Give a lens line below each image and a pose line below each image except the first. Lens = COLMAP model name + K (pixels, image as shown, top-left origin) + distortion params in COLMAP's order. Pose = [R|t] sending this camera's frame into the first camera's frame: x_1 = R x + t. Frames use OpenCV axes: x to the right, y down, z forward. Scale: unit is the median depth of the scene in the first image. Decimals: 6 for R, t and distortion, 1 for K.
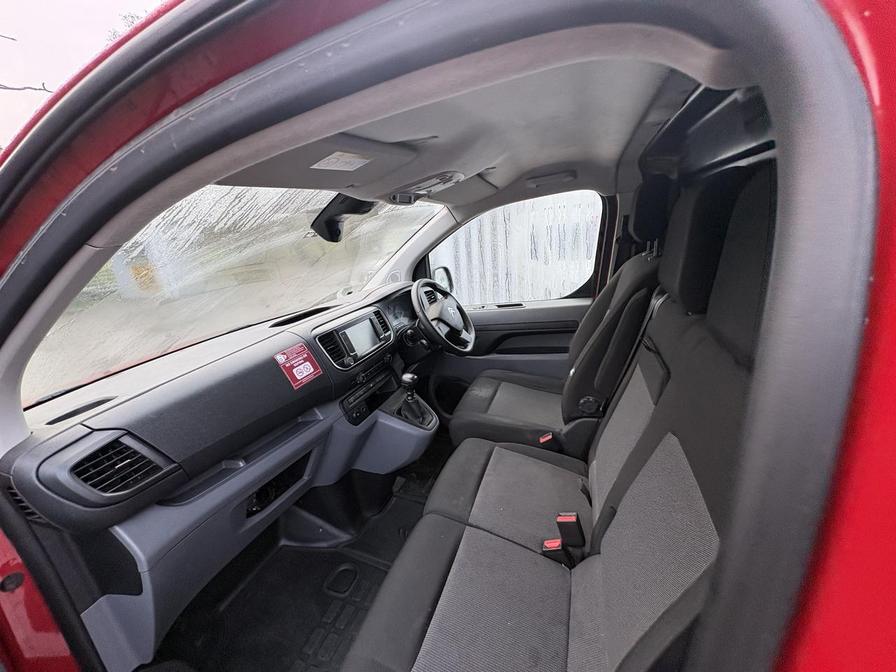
lens RADIAL K [[346.4, 0, 459.2], [0, 346.4, 319.3], [0, 0, 1]] dist [0.000522, 0.000060]
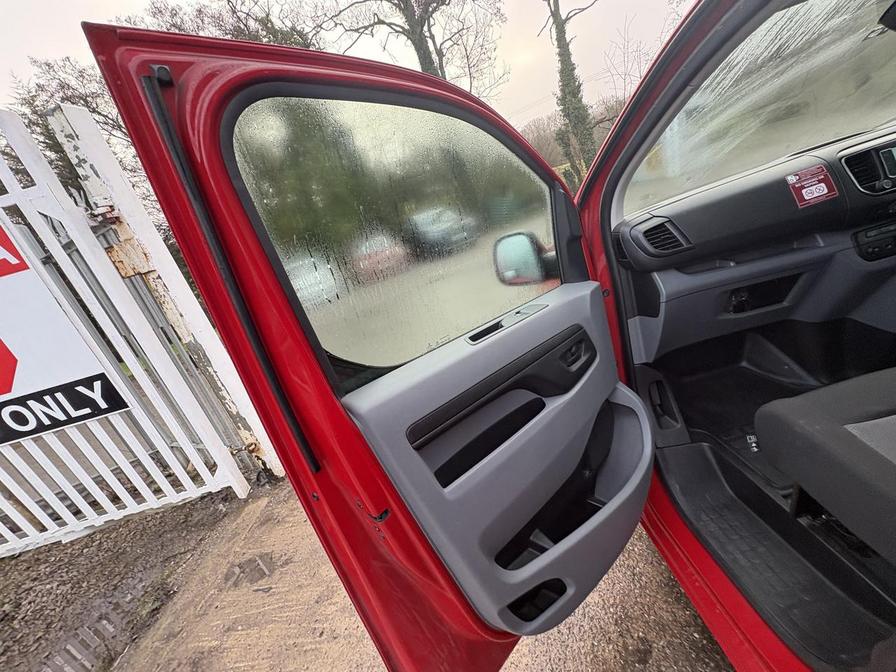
lens RADIAL K [[364.7, 0, 423.7], [0, 364.7, 339.8], [0, 0, 1]] dist [0.001243, -0.000089]
pose [[0.323937, 0.298091, -0.897890, 0.253149], [0.020521, 0.946628, 0.321674, 0.164912], [0.945856, -0.122627, 0.300531, -0.437374]]
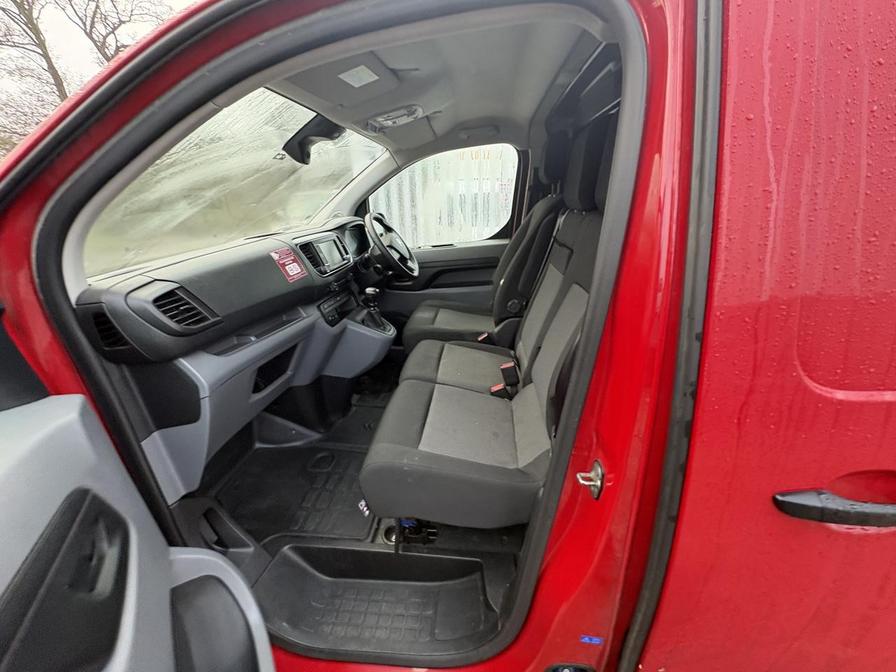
lens RADIAL K [[358.3, 0, 449.3], [0, 358.3, 331.8], [0, 0, 1]] dist [0.002139, 0.000530]
pose [[0.967586, -0.041040, 0.249186, -0.213543], [0.025036, 0.997435, 0.067059, 0.248616], [-0.251299, -0.058646, 0.966131, -0.269951]]
